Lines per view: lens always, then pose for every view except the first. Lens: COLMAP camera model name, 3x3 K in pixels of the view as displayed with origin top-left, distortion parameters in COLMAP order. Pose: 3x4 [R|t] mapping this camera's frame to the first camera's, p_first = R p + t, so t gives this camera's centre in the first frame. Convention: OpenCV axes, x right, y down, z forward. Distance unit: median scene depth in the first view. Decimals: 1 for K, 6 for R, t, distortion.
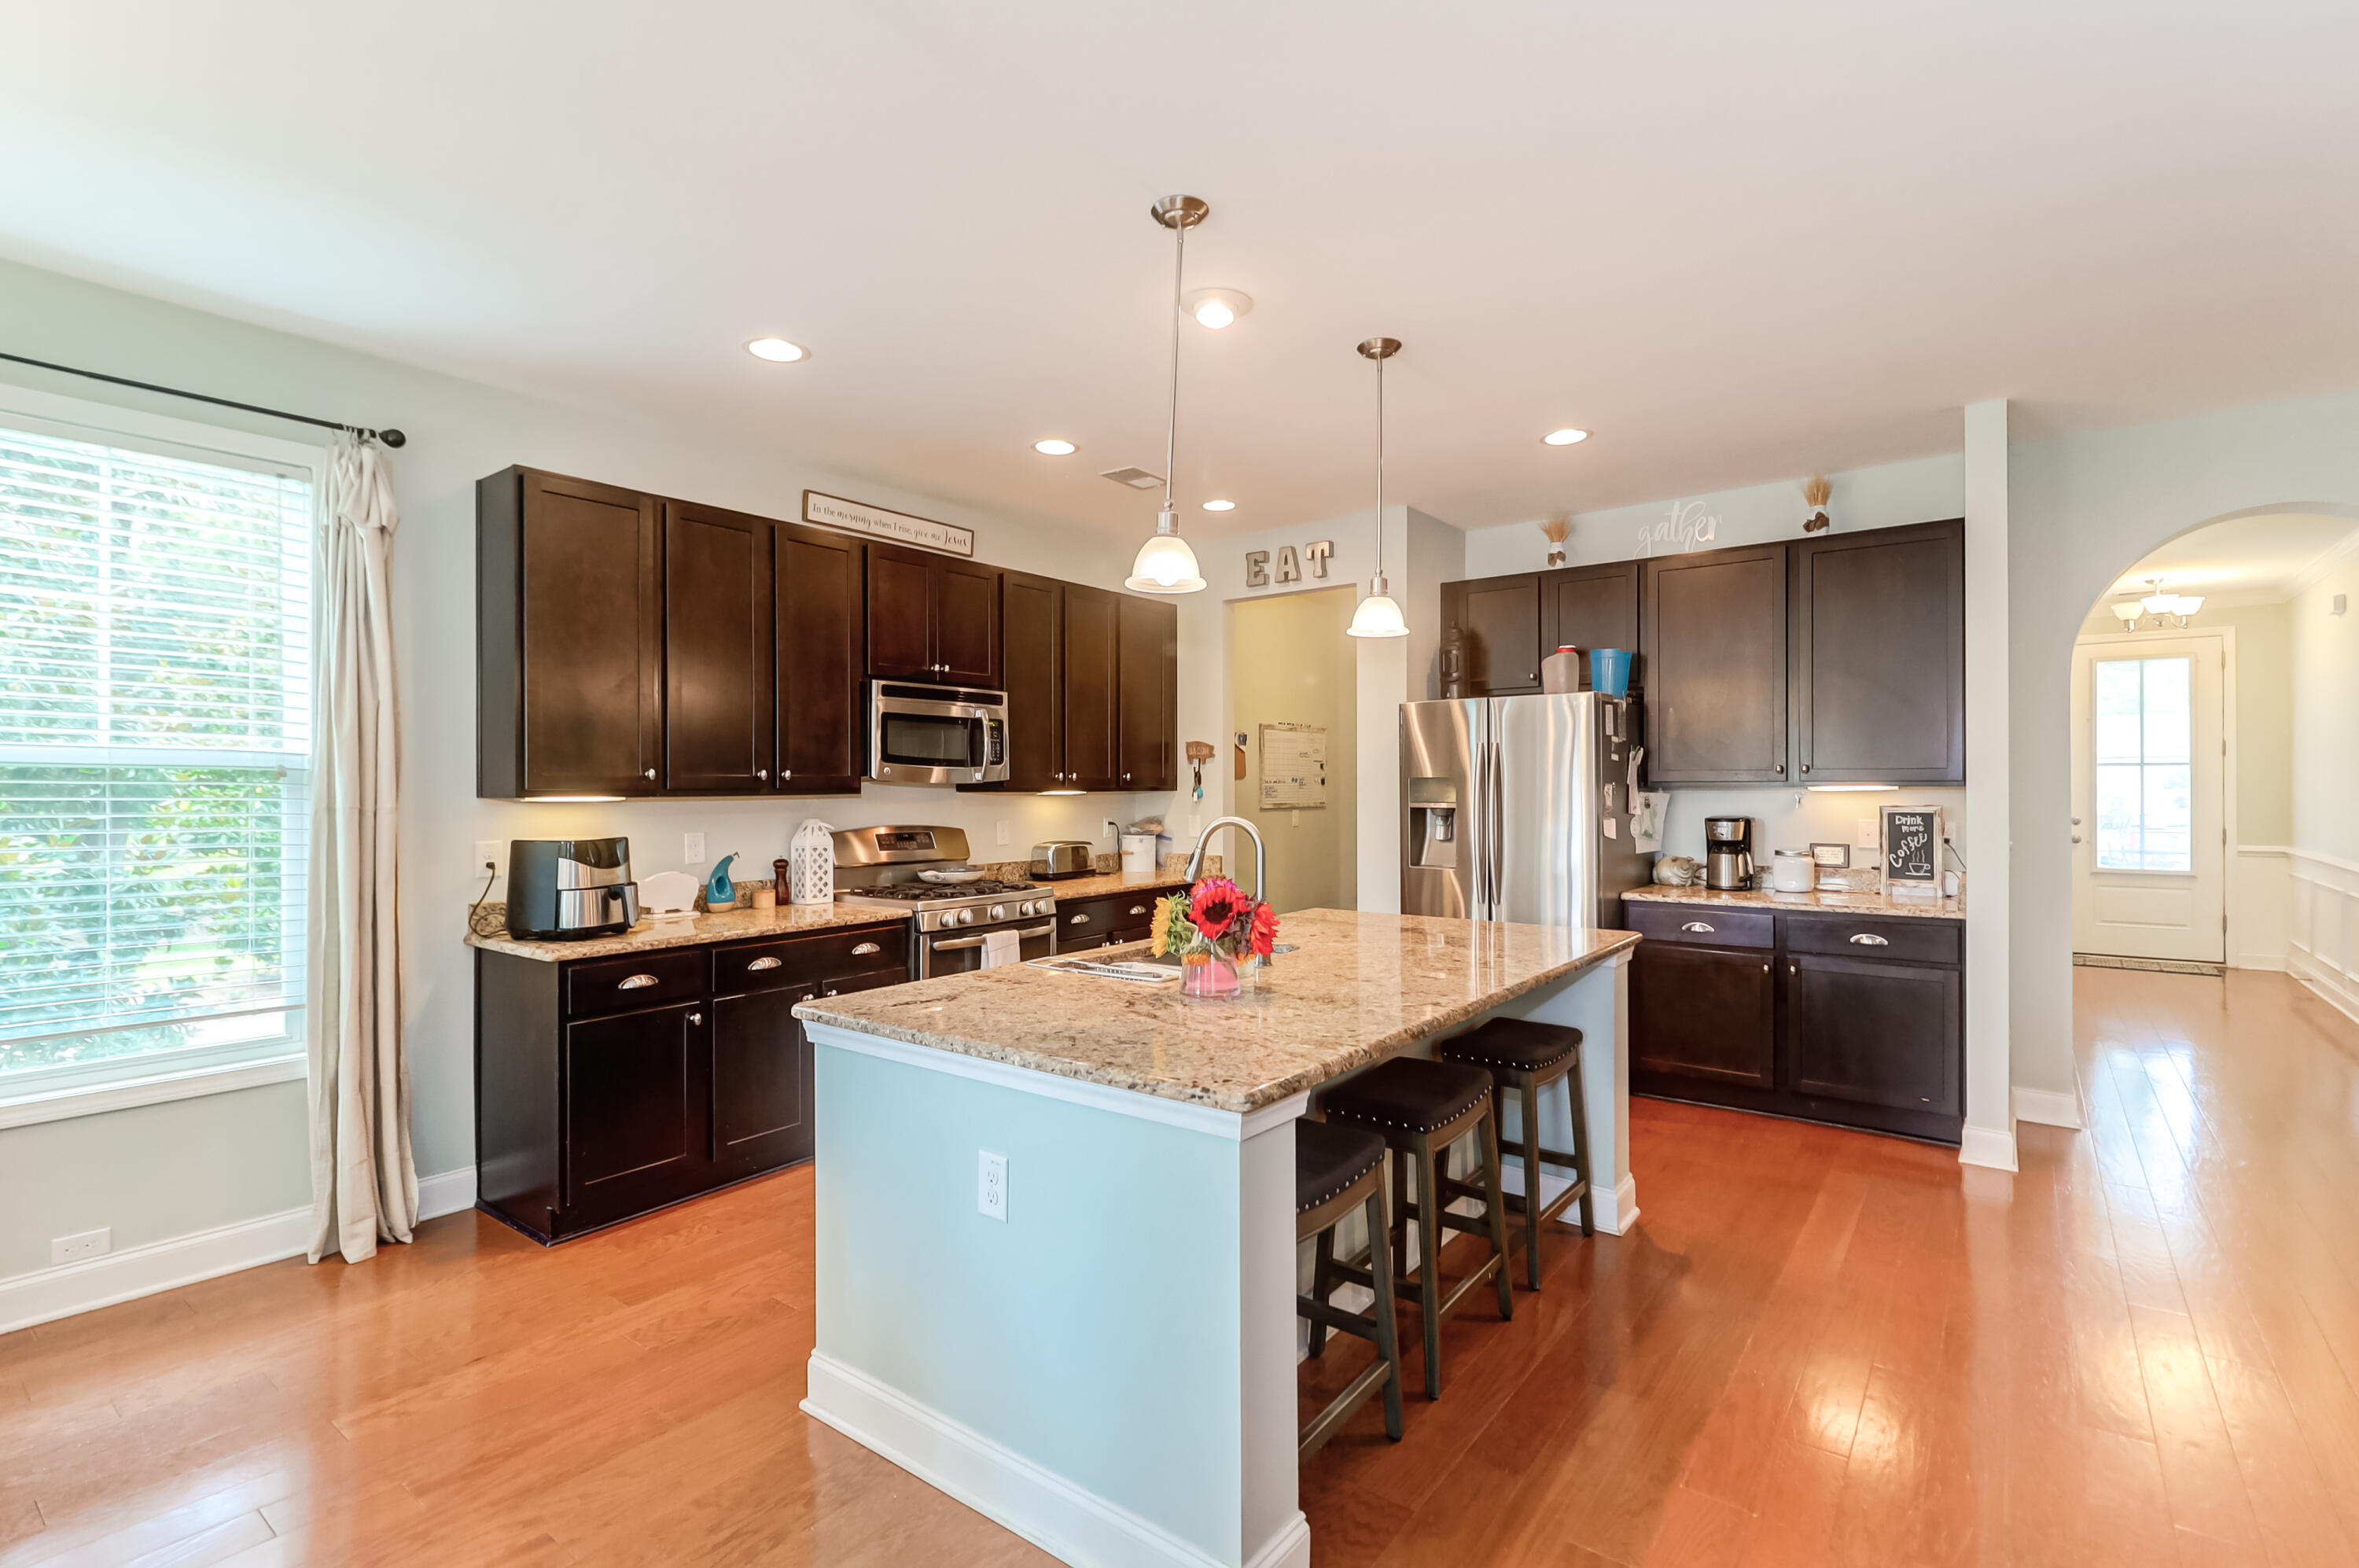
lens RADIAL K [[1080.5, 0, 1185.6], [0, 1080.5, 786.7], [0, 0, 1]] dist [0.015853, -0.011521]
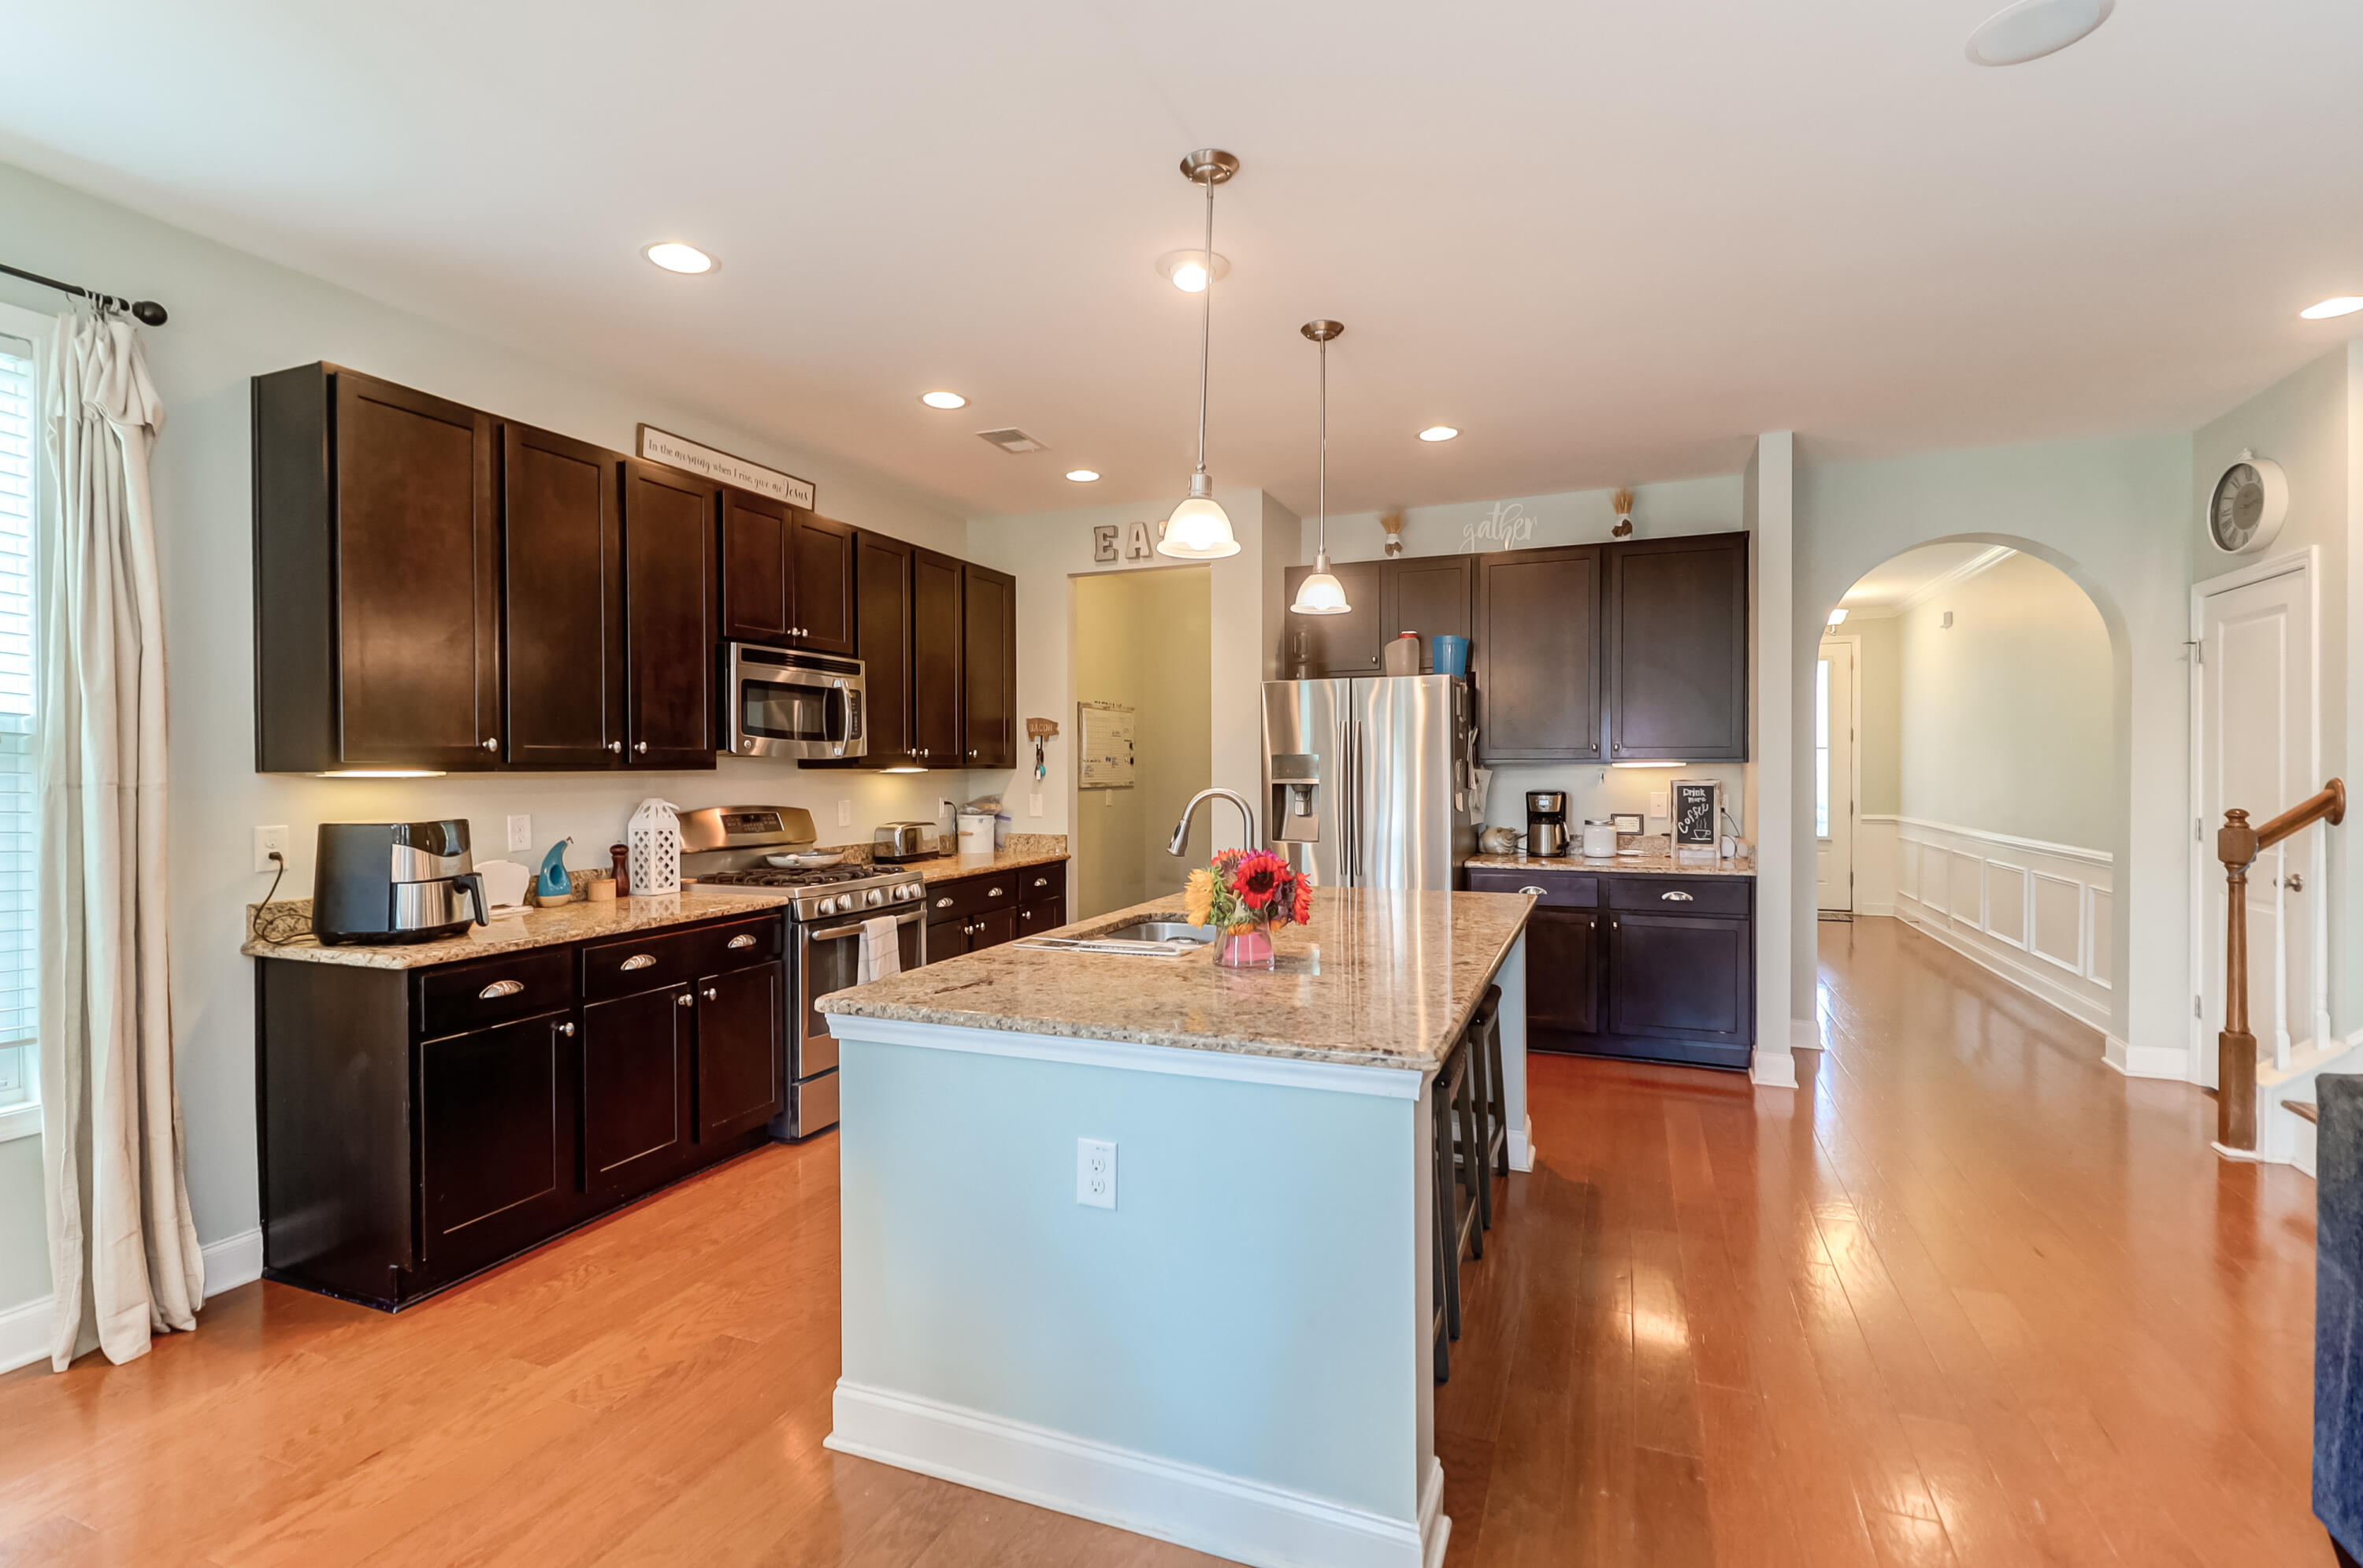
lens RADIAL K [[1082.2, 0, 1184.9], [0, 1082.2, 782.5], [0, 0, 1]] dist [0.015853, -0.011521]
pose [[0.964476, -0.003455, 0.264150, -0.164037], [0.000602, 0.999941, 0.010881, 0.007713], [-0.264172, -0.010335, 0.964420, 0.032538]]
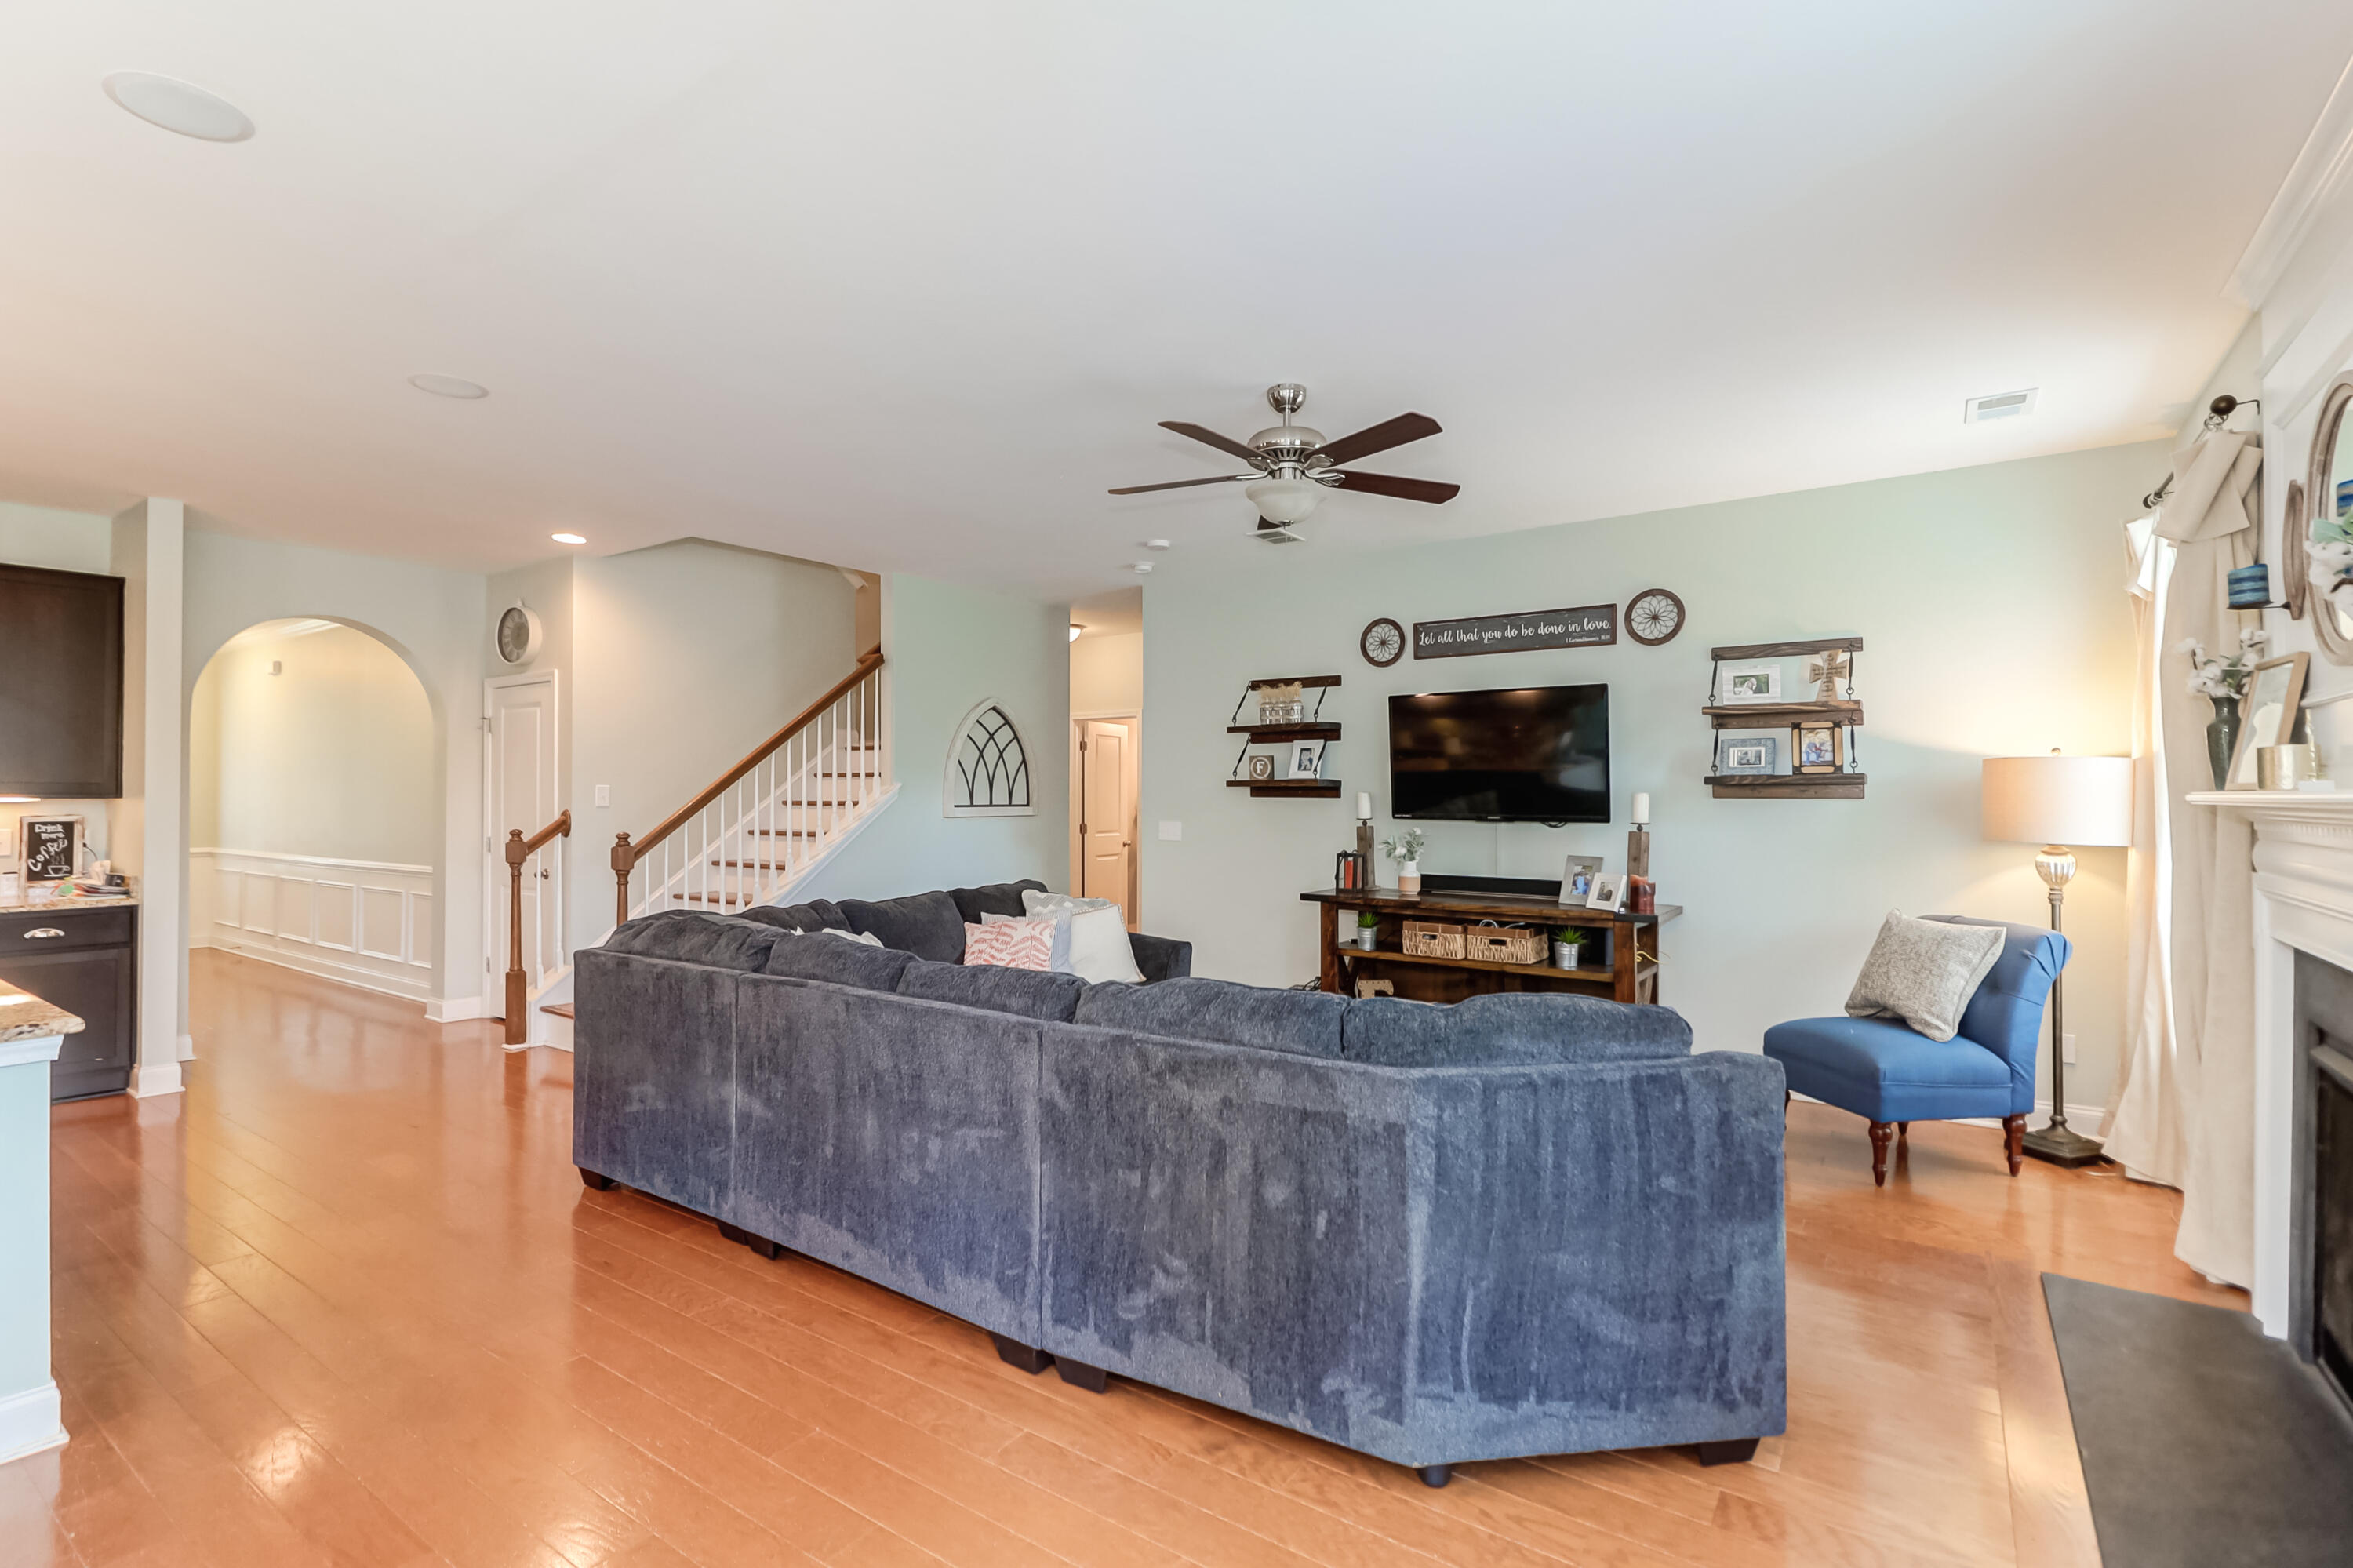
lens RADIAL K [[1077.8, 0, 1177.9], [0, 1077.8, 781.2], [0, 0, 1]] dist [0.015853, -0.011521]
pose [[-0.042318, 0.017909, 0.998944, -0.521660], [0.001459, 0.999839, -0.017863, 0.003665], [-0.999103, 0.000702, -0.042337, -0.127586]]
